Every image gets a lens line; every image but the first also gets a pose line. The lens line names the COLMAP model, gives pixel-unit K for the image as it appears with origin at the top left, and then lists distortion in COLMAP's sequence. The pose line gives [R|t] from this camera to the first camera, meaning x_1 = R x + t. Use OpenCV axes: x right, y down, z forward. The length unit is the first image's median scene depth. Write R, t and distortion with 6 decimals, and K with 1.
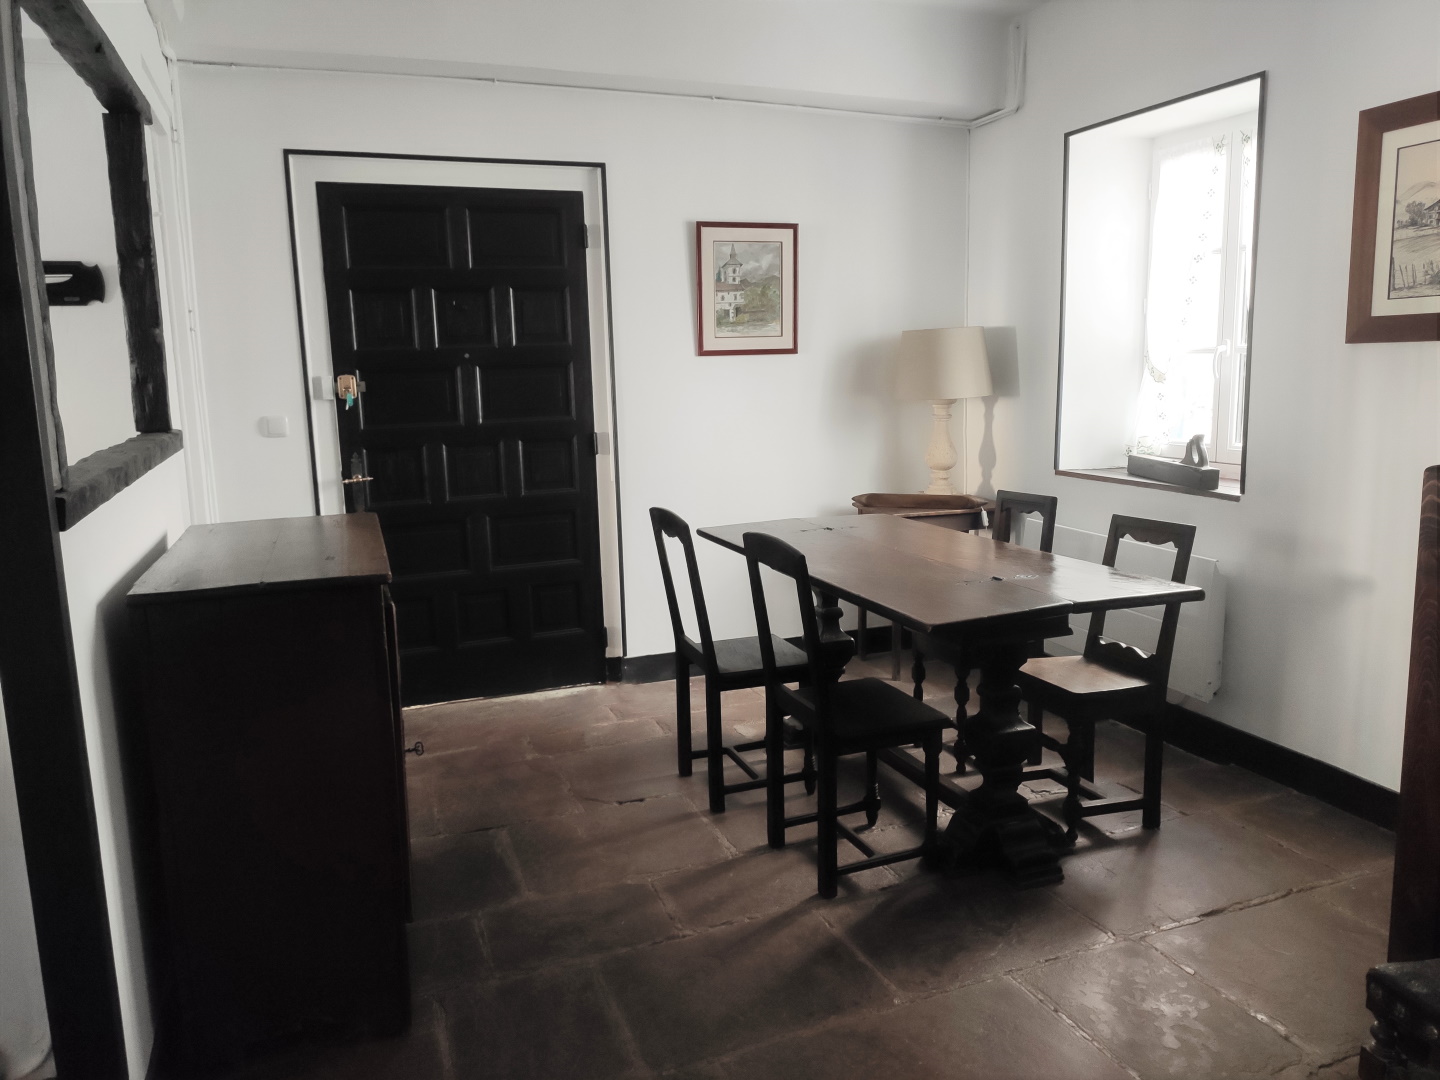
lens RADIAL K [[1089.4, 0, 724.0], [0, 1089.4, 542.2], [0, 0, 1]] dist [0.005973, -0.030449]
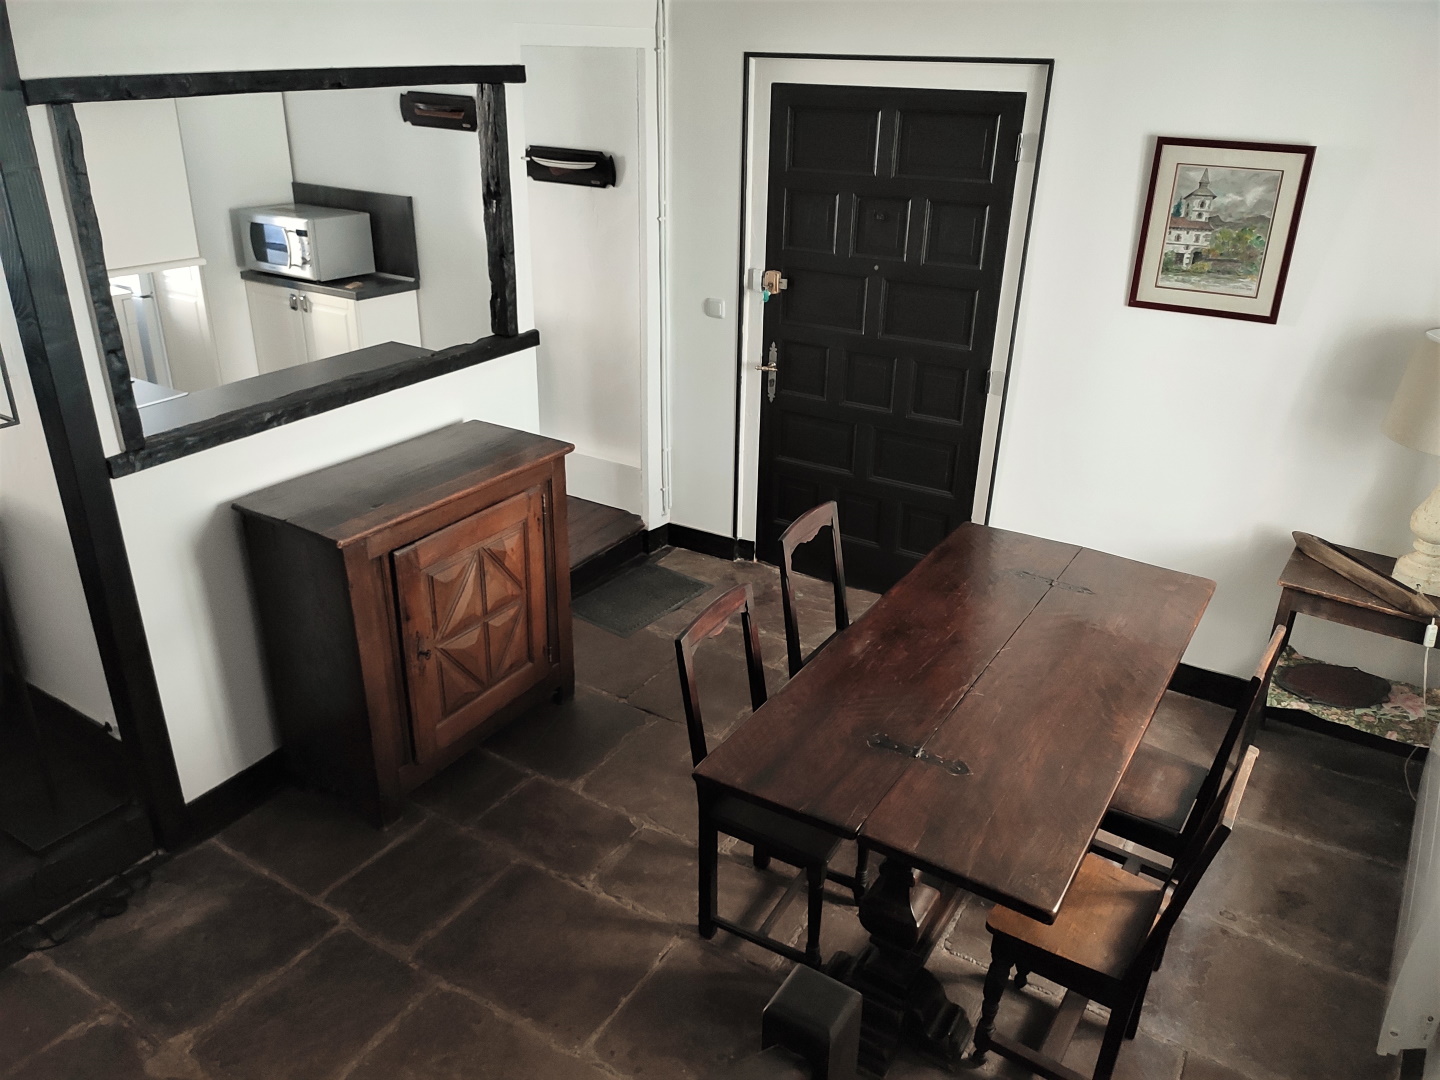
lens RADIAL K [[1089.4, 0, 717.2], [0, 1089.4, 538.5], [0, 0, 1]] dist [0.005973, -0.030449]
pose [[0.596974, 0.361368, -0.716265, 0.438030], [-0.157831, 0.928262, 0.336779, -0.235072], [0.786582, -0.088000, 0.611183, 0.246281]]
